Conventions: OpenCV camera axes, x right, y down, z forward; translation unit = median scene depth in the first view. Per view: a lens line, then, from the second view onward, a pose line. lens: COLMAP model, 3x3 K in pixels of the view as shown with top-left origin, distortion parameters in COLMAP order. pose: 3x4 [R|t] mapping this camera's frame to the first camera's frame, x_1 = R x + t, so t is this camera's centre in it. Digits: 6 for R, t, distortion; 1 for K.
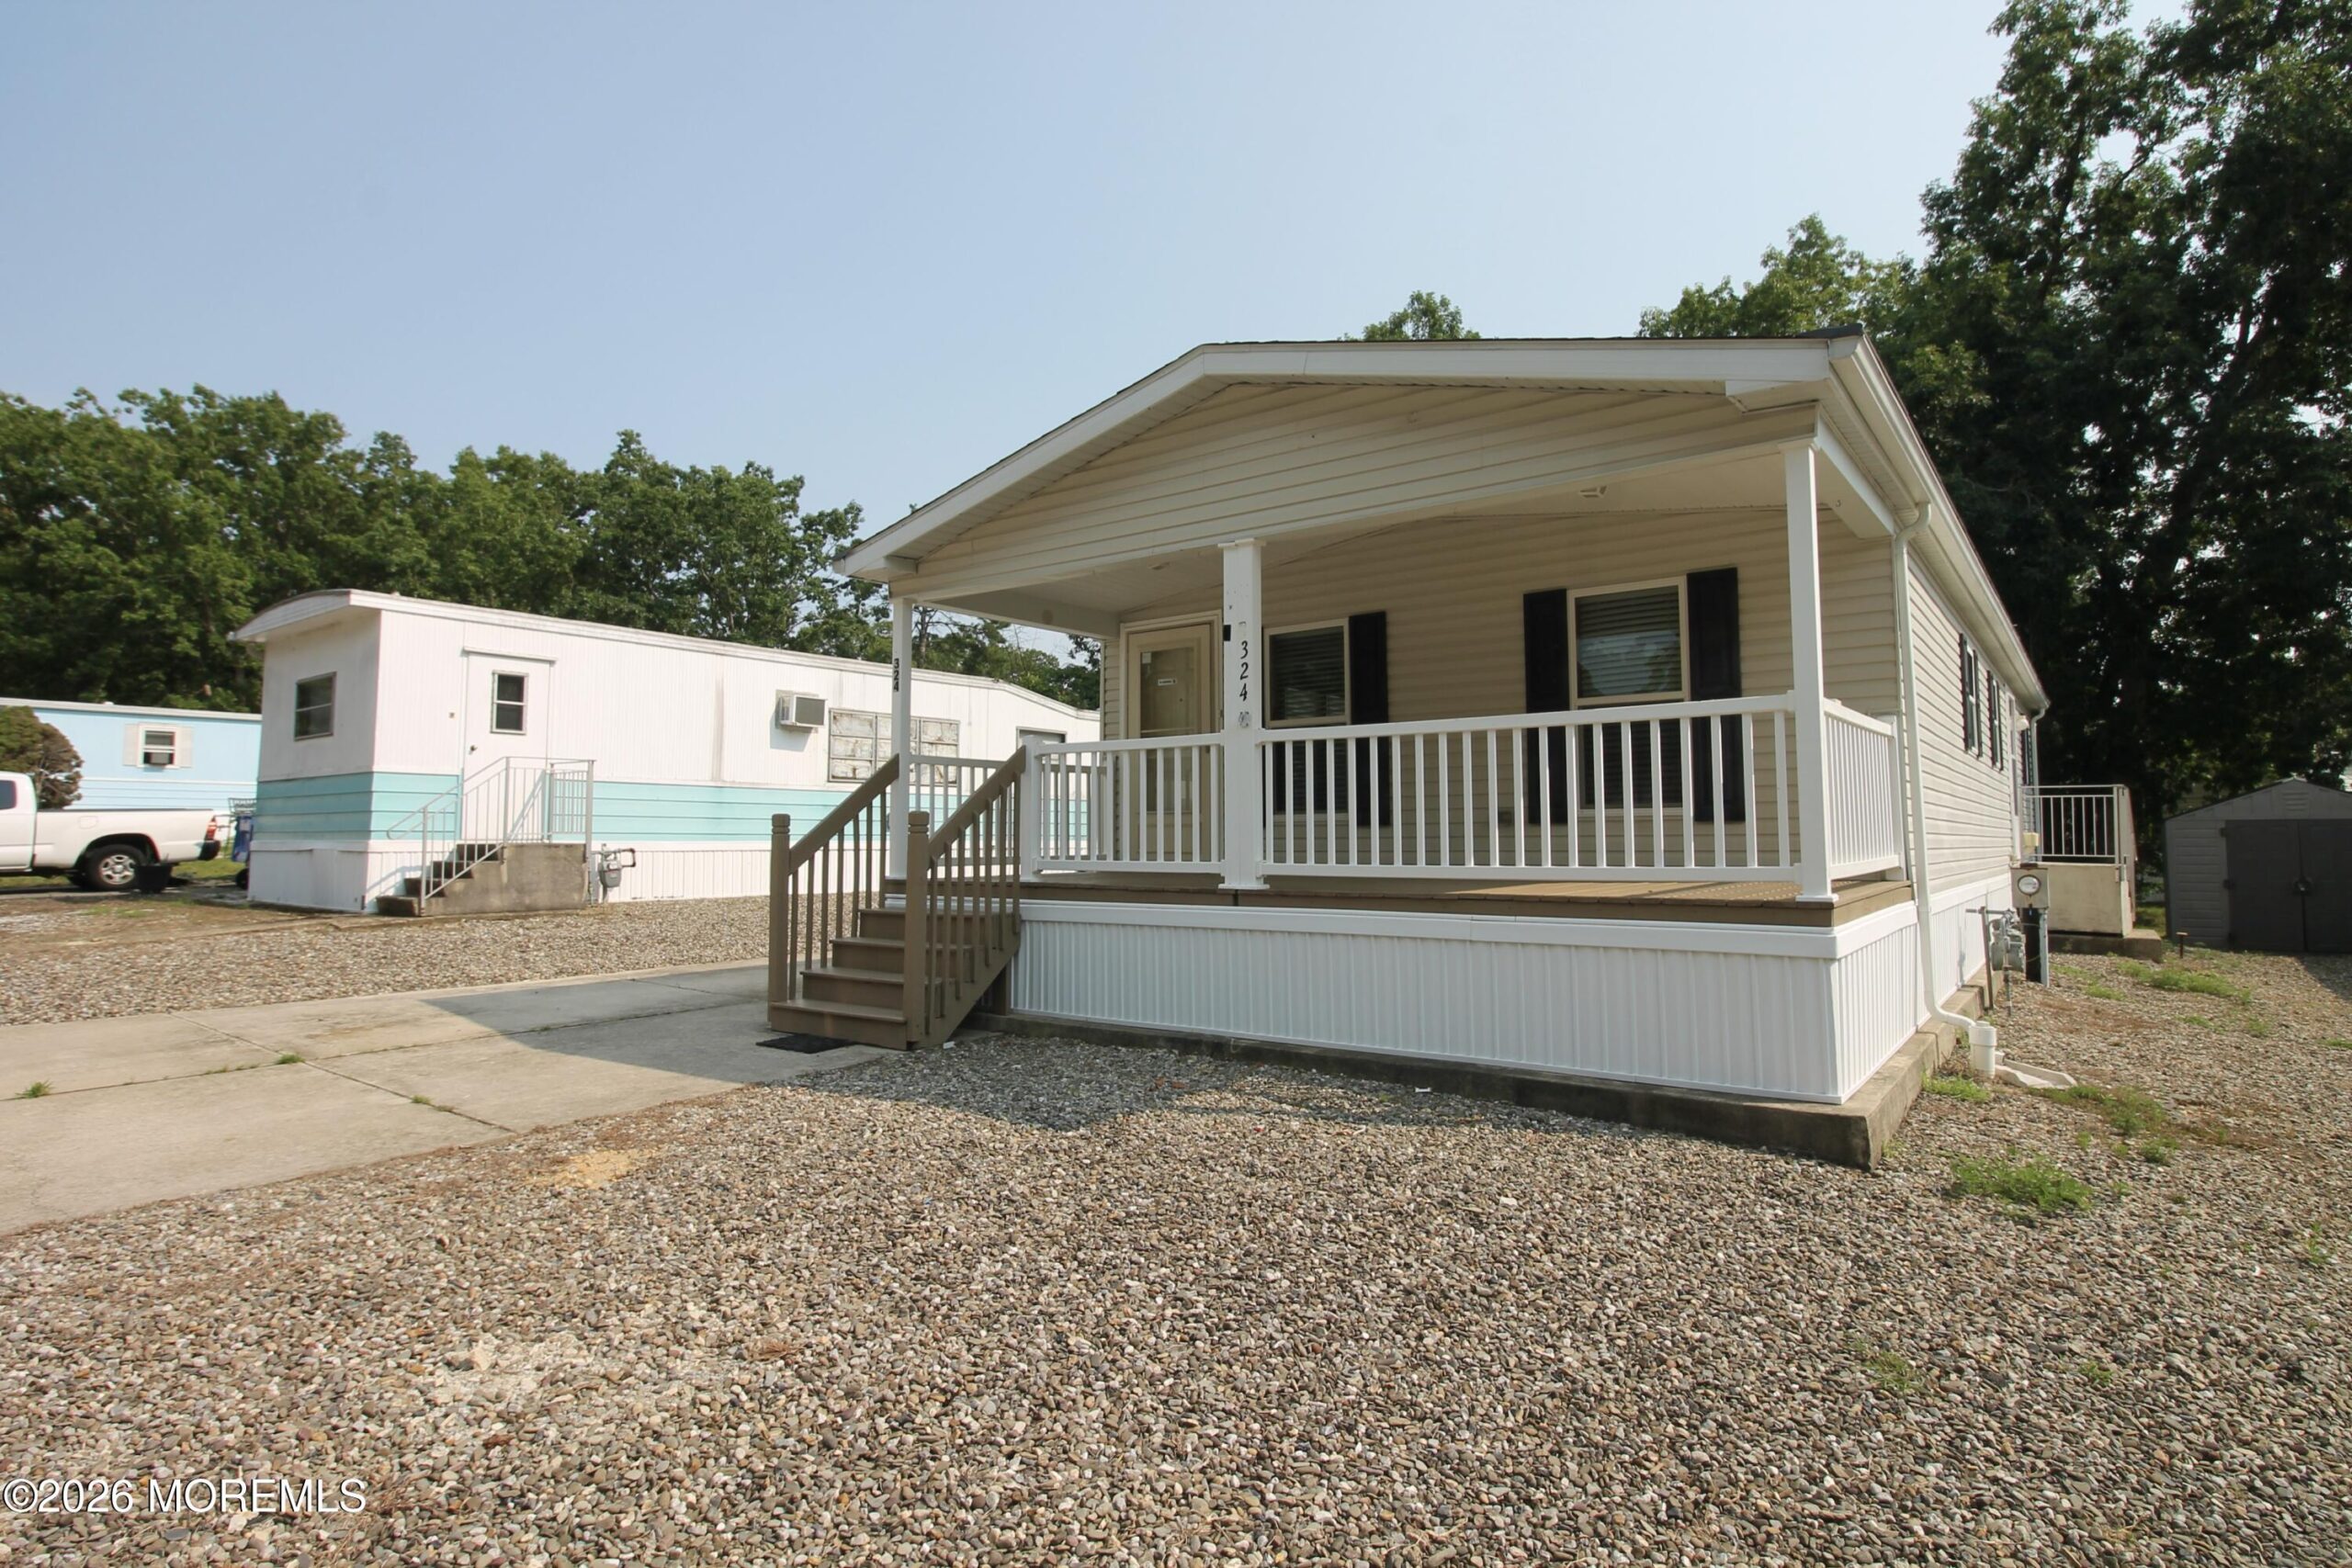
lens RADIAL K [[1236.3, 0, 1167.9], [0, 1236.3, 760.3], [0, 0, 1]] dist [0.000221, 0.000059]
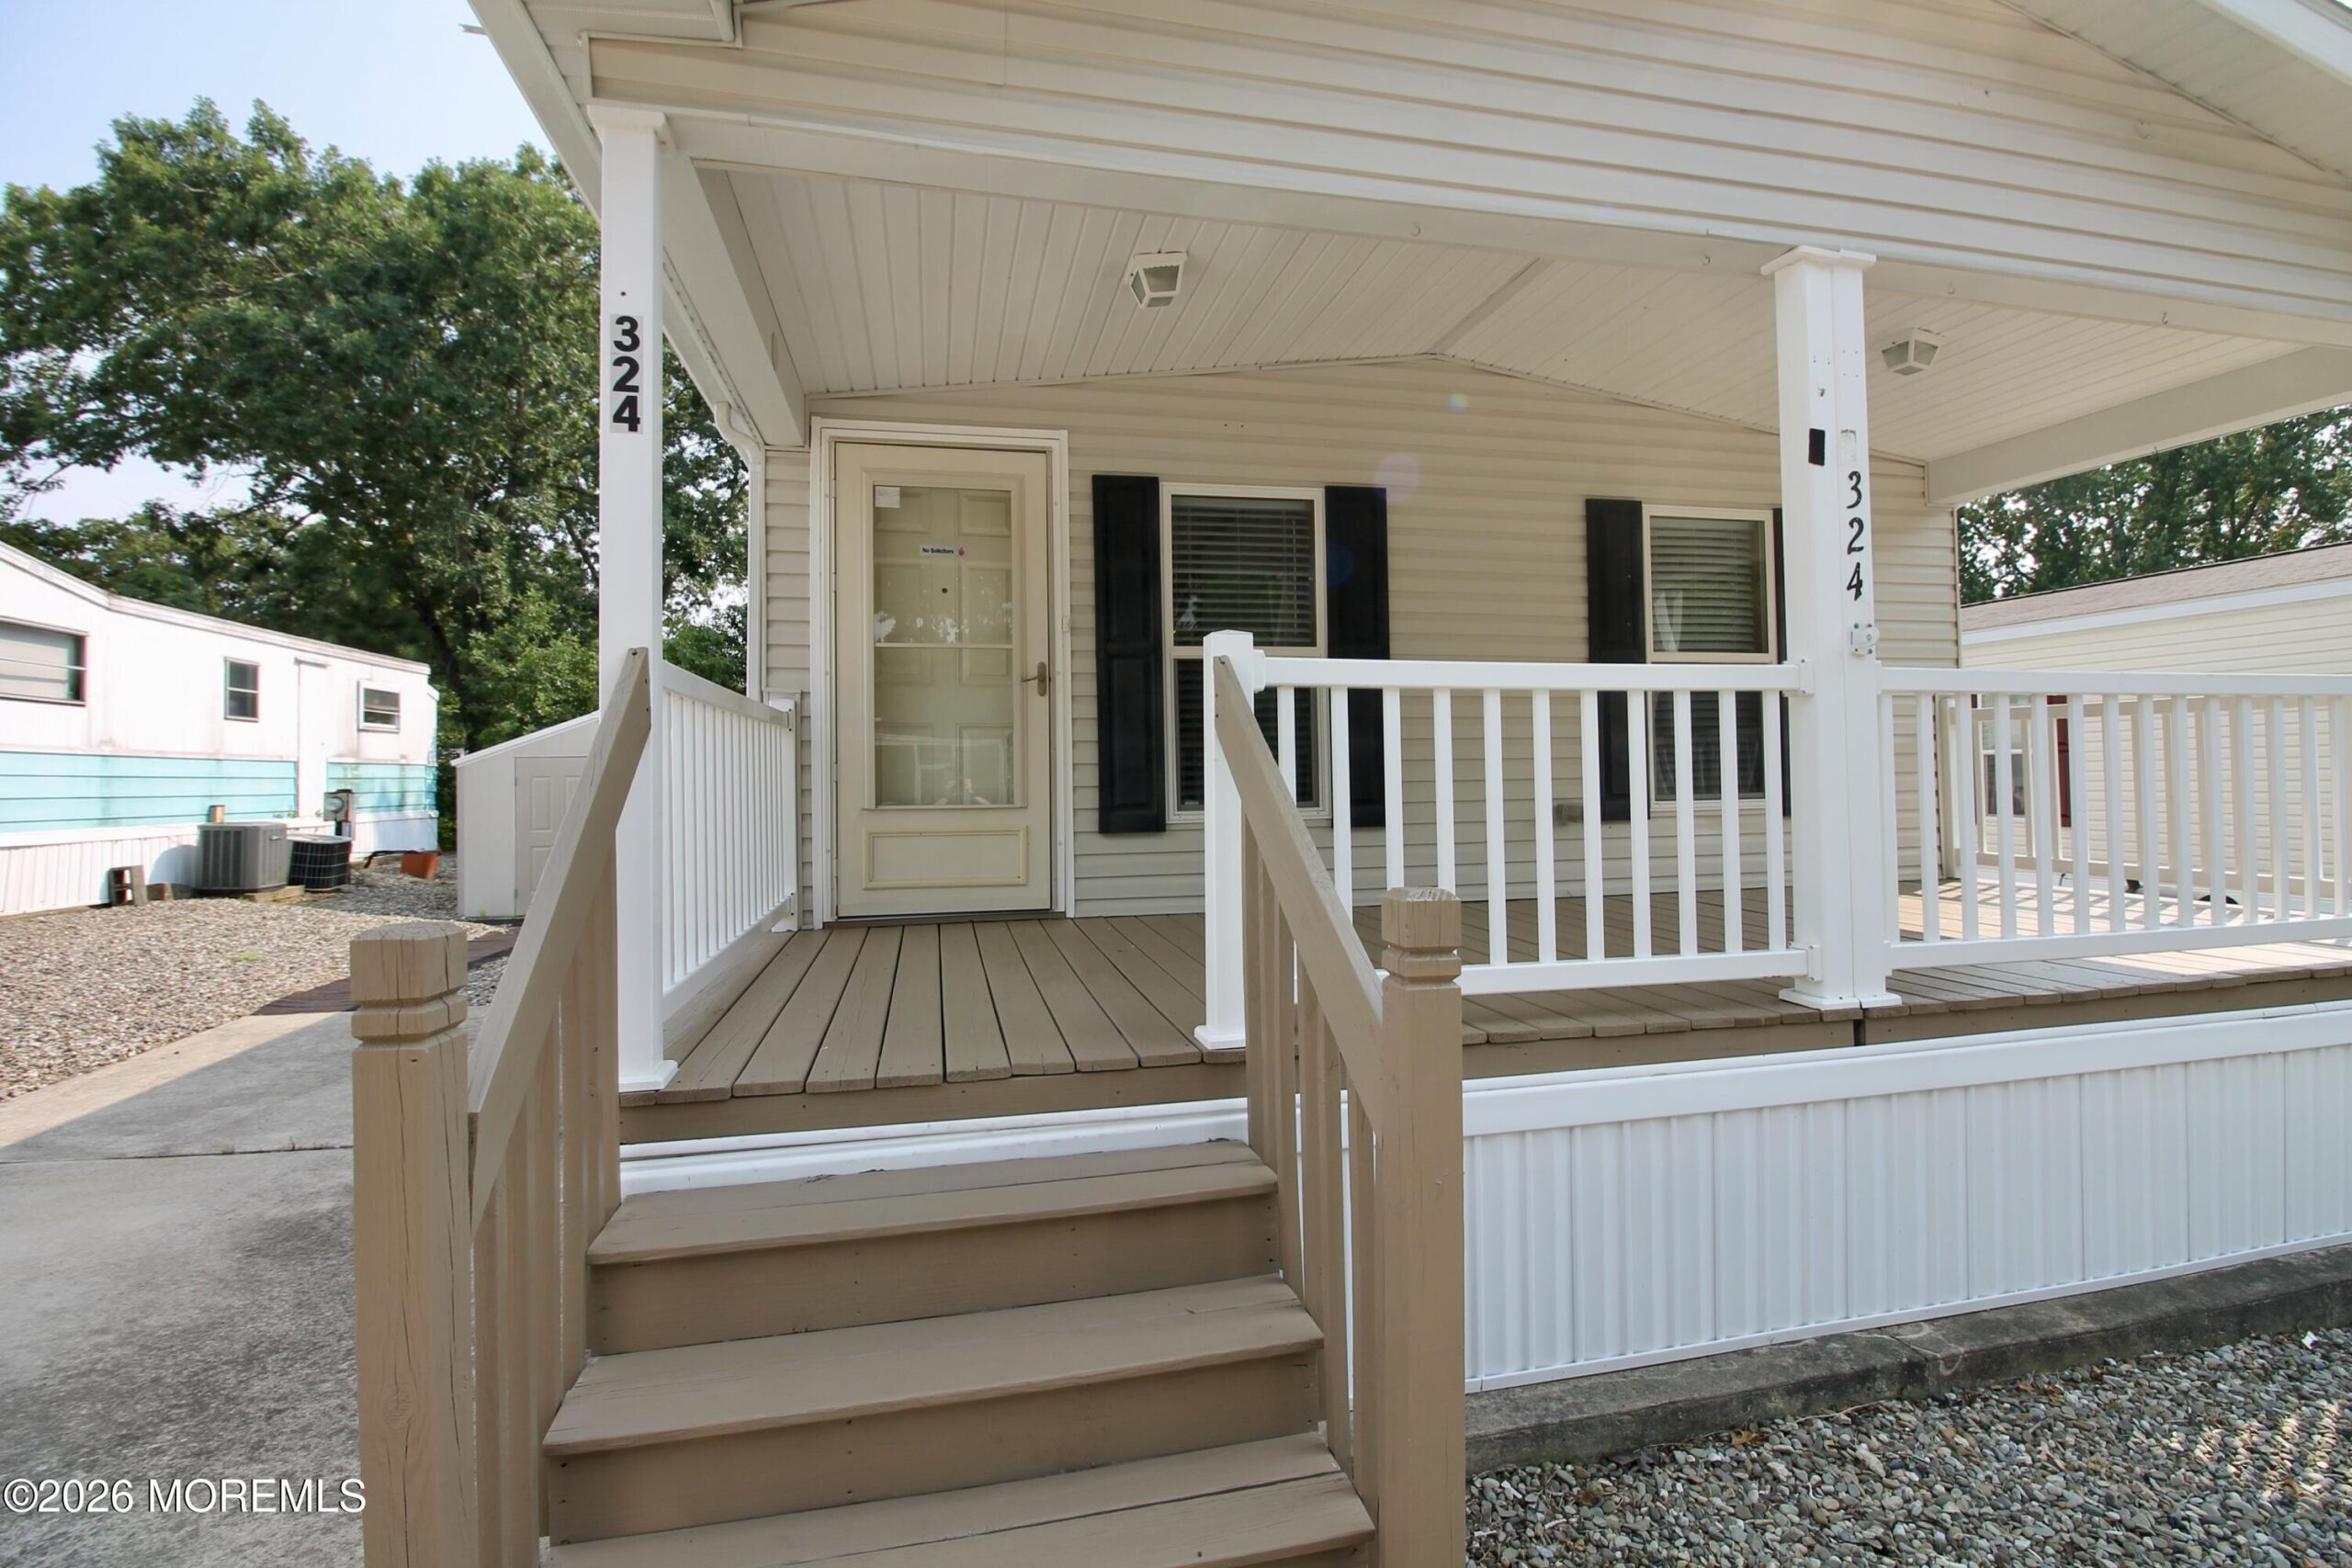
lens RADIAL K [[1102.9, 0, 1184.9], [0, 1102.9, 751.0], [0, 0, 1]] dist [-0.004912, -0.011704]
pose [[0.641379, 0.013622, 0.767103, -0.329479], [-0.038786, 0.999140, 0.014687, 0.009800], [-0.766243, -0.039172, 0.641355, 0.734857]]
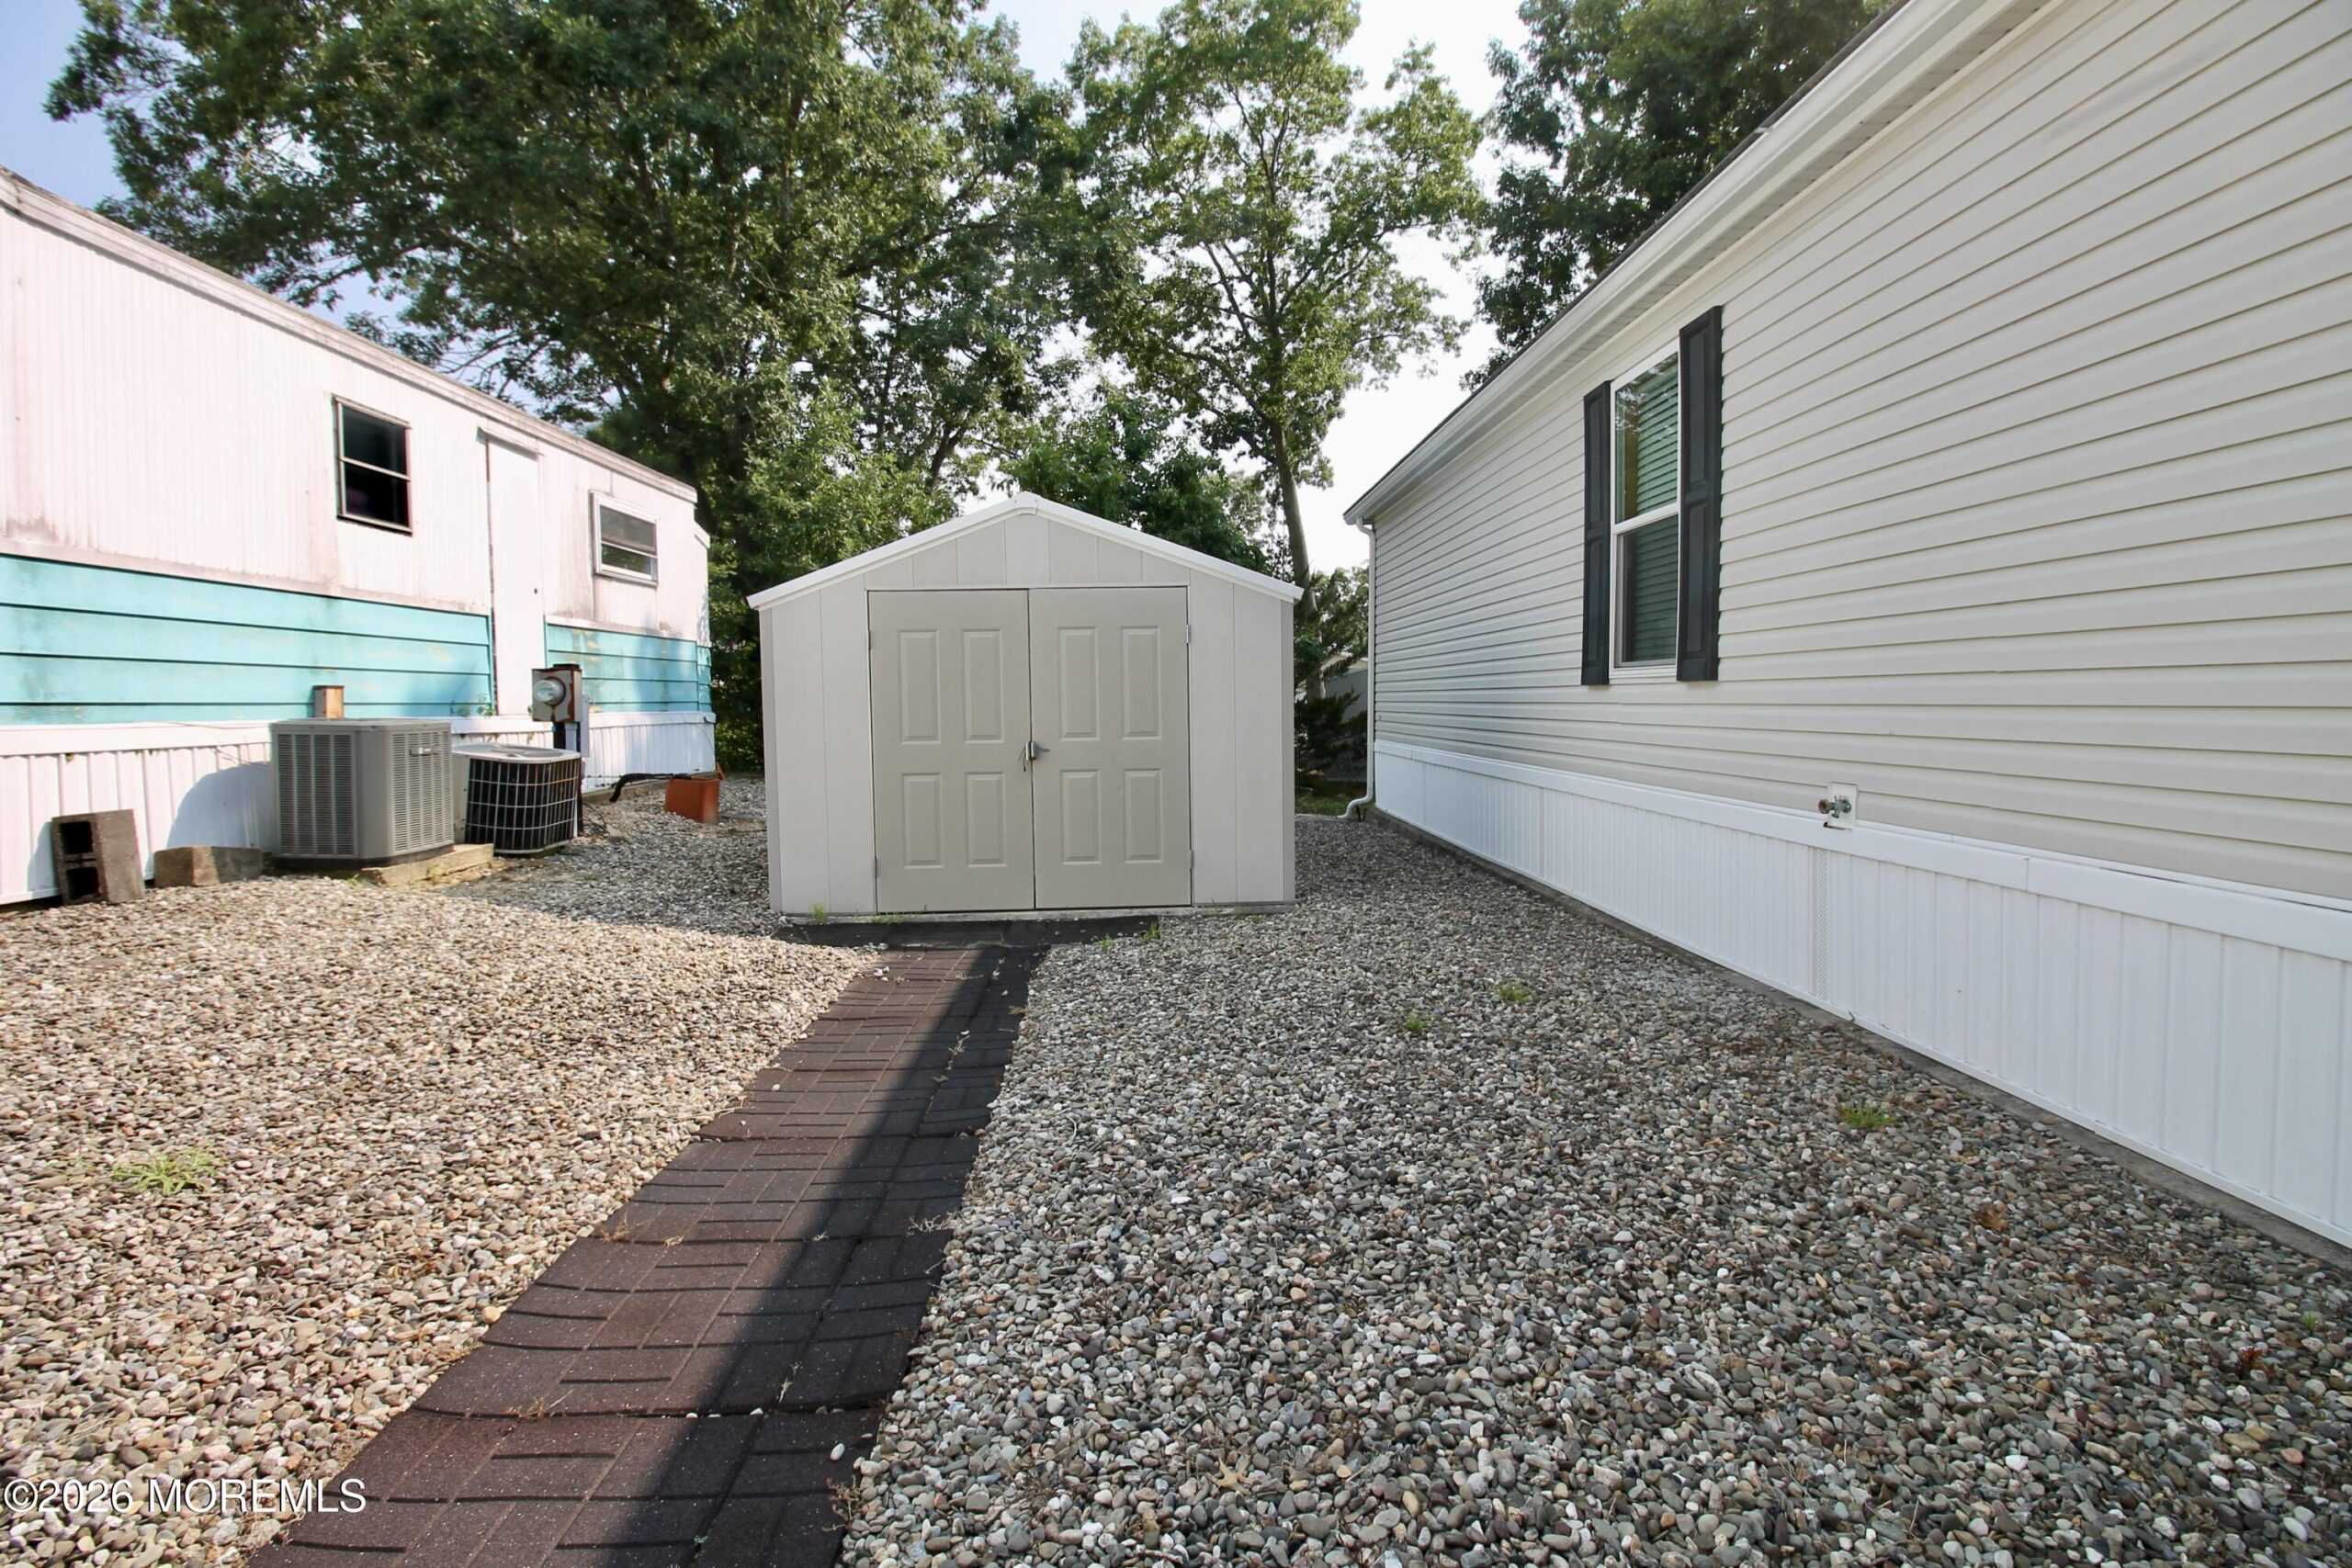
lens RADIAL K [[1102.9, 0, 1177.1], [0, 1102.9, 751.8], [0, 0, 1]] dist [-0.004912, -0.011704]
pose [[0.774881, -0.033245, 0.631232, -0.086507], [-0.033691, 0.995024, 0.093763, 0.100892], [-0.631209, -0.093921, 0.769905, 1.635170]]
